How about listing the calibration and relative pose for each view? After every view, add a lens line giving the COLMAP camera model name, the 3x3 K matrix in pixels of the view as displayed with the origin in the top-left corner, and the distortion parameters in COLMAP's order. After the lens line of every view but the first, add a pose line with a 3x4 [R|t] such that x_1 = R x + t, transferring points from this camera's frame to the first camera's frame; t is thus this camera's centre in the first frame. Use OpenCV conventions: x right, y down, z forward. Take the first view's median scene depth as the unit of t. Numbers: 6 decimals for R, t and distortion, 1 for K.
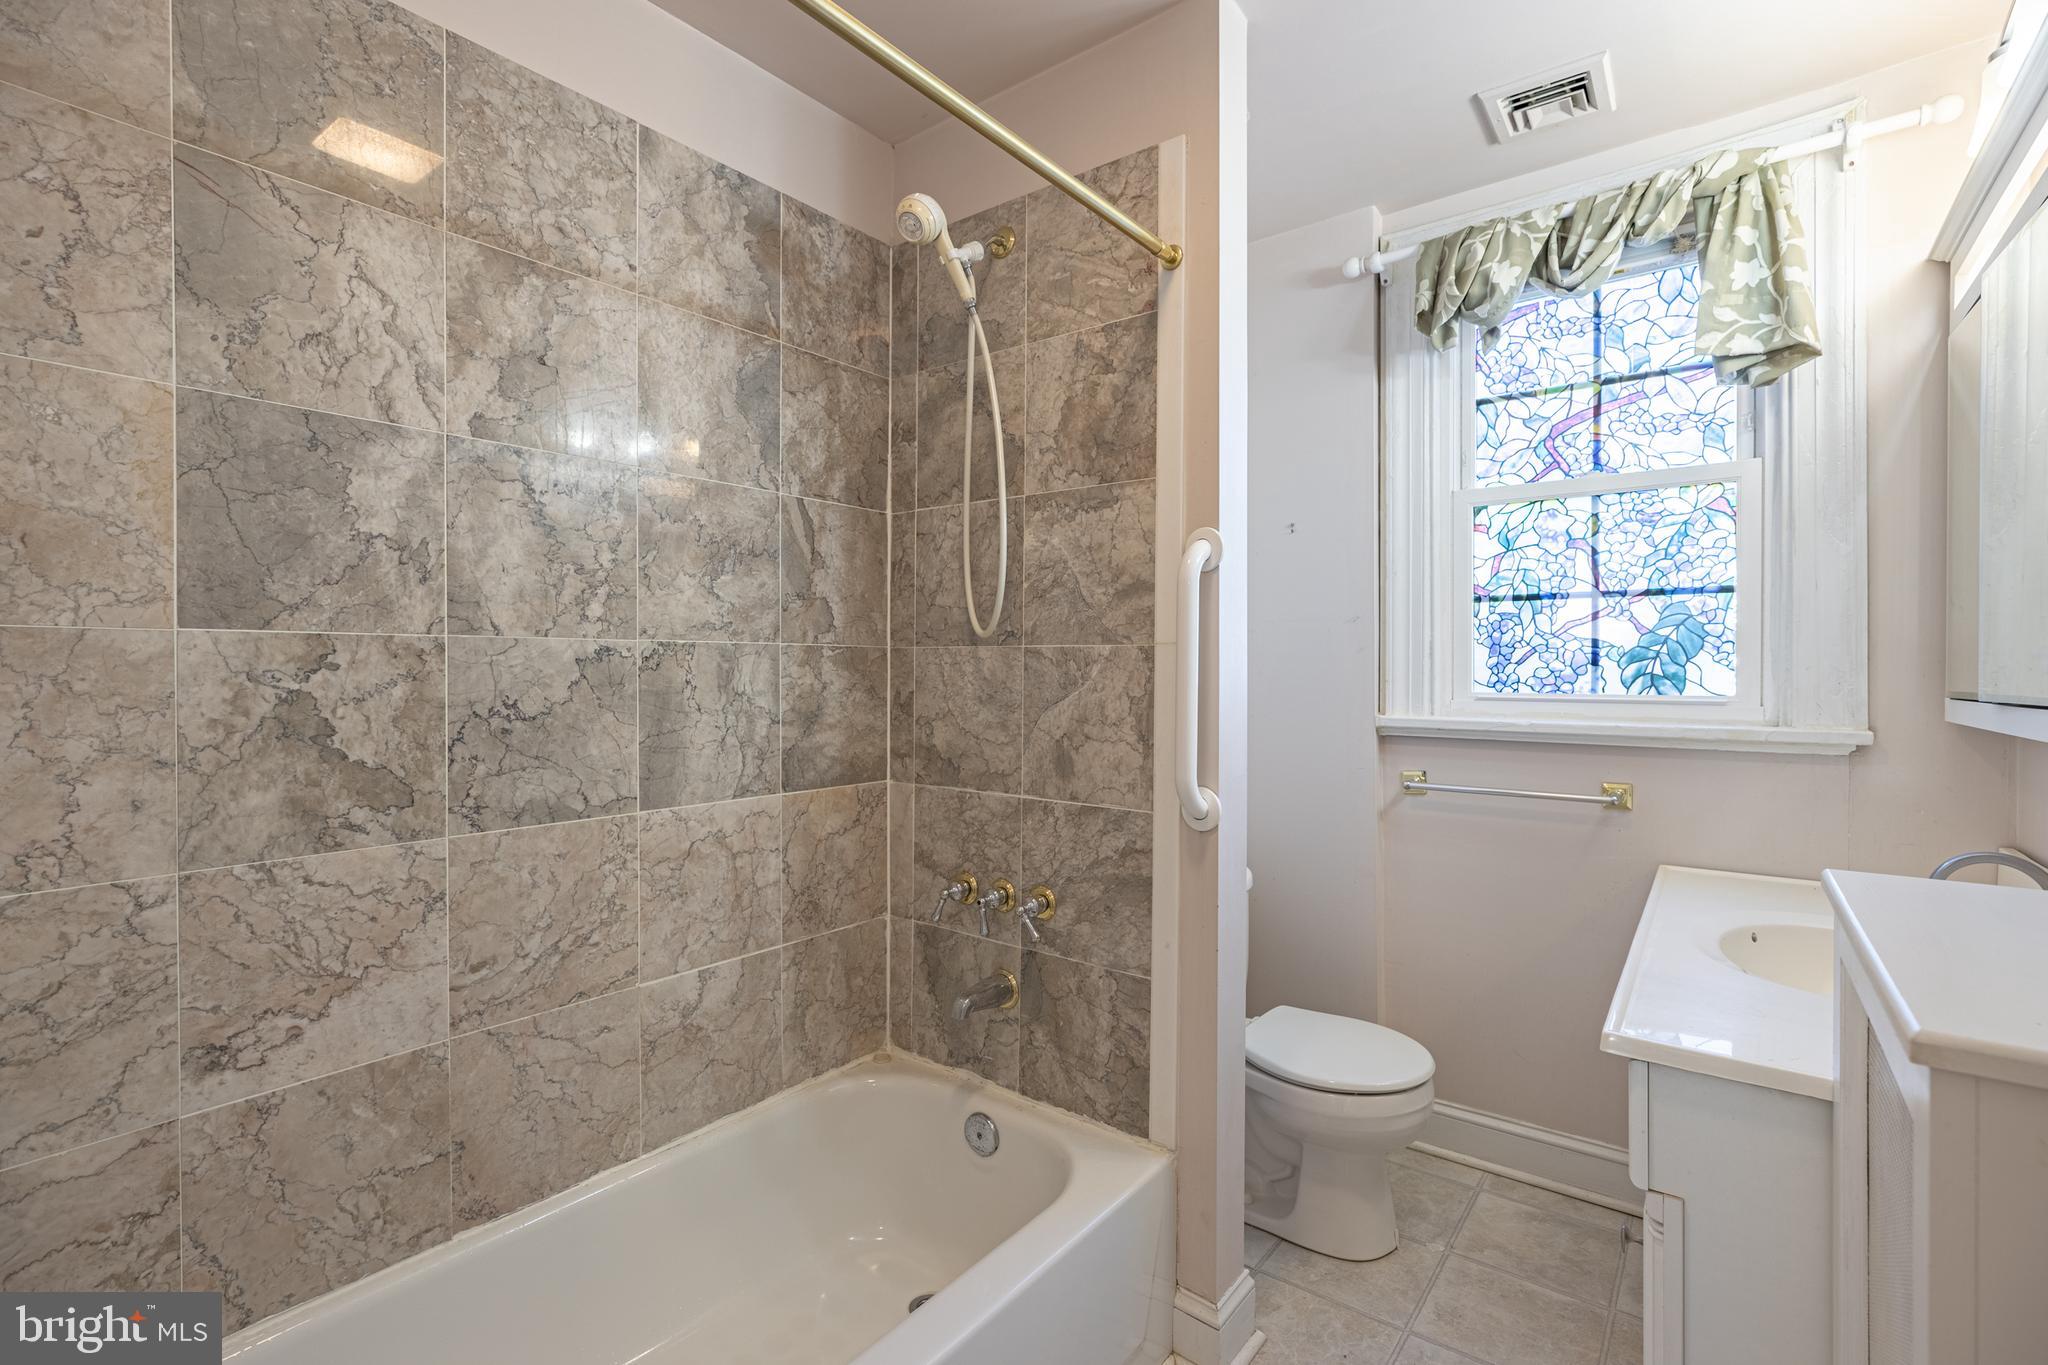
lens RADIAL K [[918.1, 0, 1022.6], [0, 918.1, 673.9], [0, 0, 1]] dist [0.001212, 0.000303]
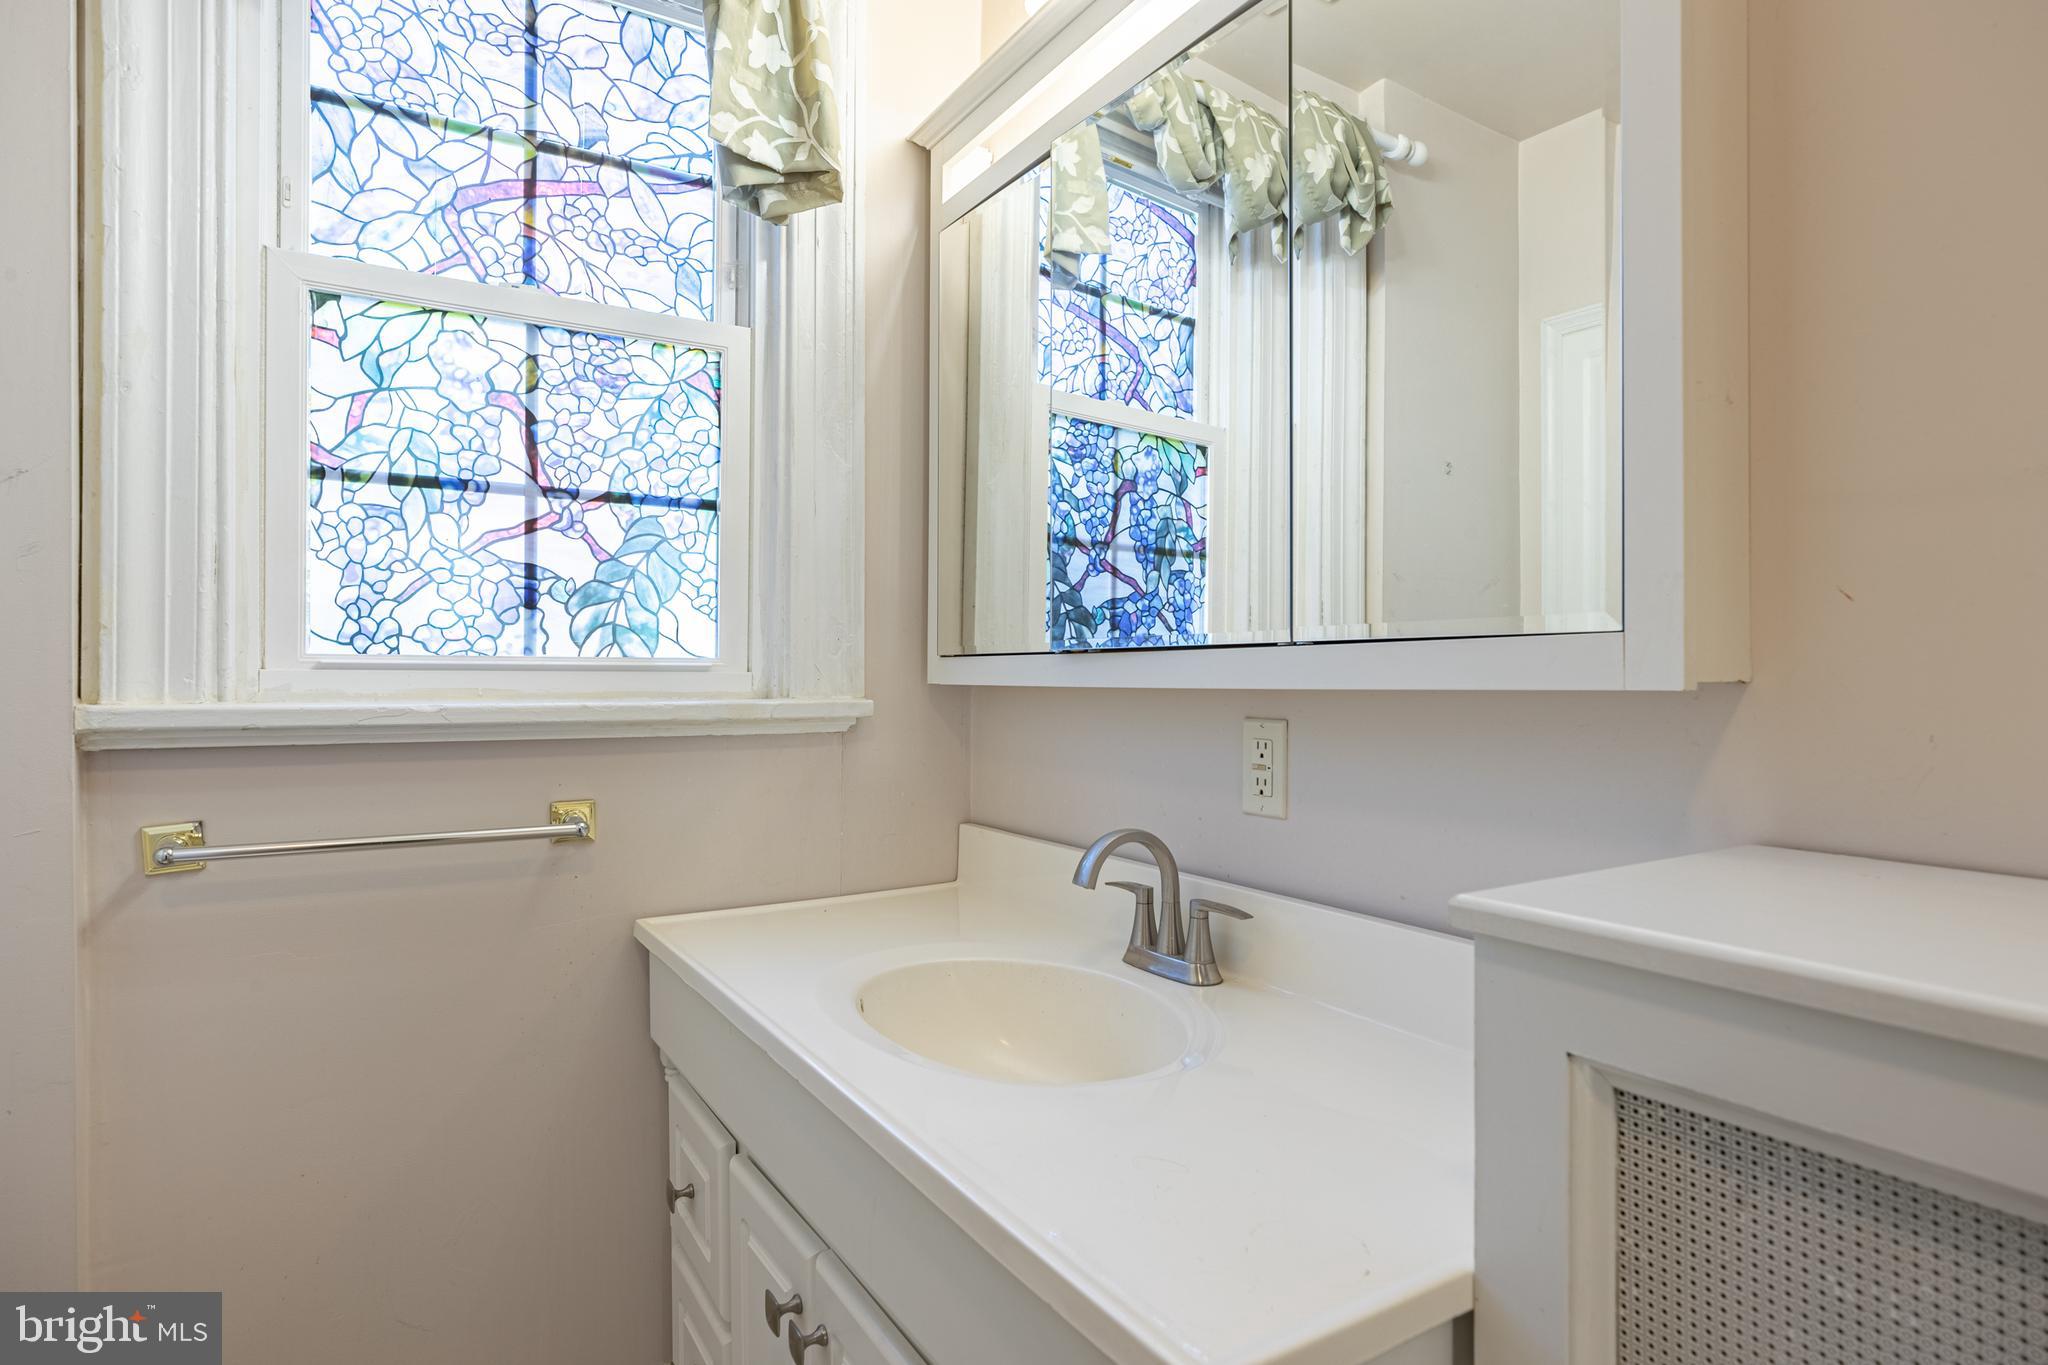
lens RADIAL K [[1082.1, 0, 1025.0], [0, 1082.1, 670.6], [0, 0, 1]] dist [-0.005033, 0.002357]
pose [[0.351567, 0.003801, 0.936155, 0.075722], [0.001153, 0.999989, -0.004493, 0.034951], [-0.936162, 0.002659, 0.351559, 0.450453]]
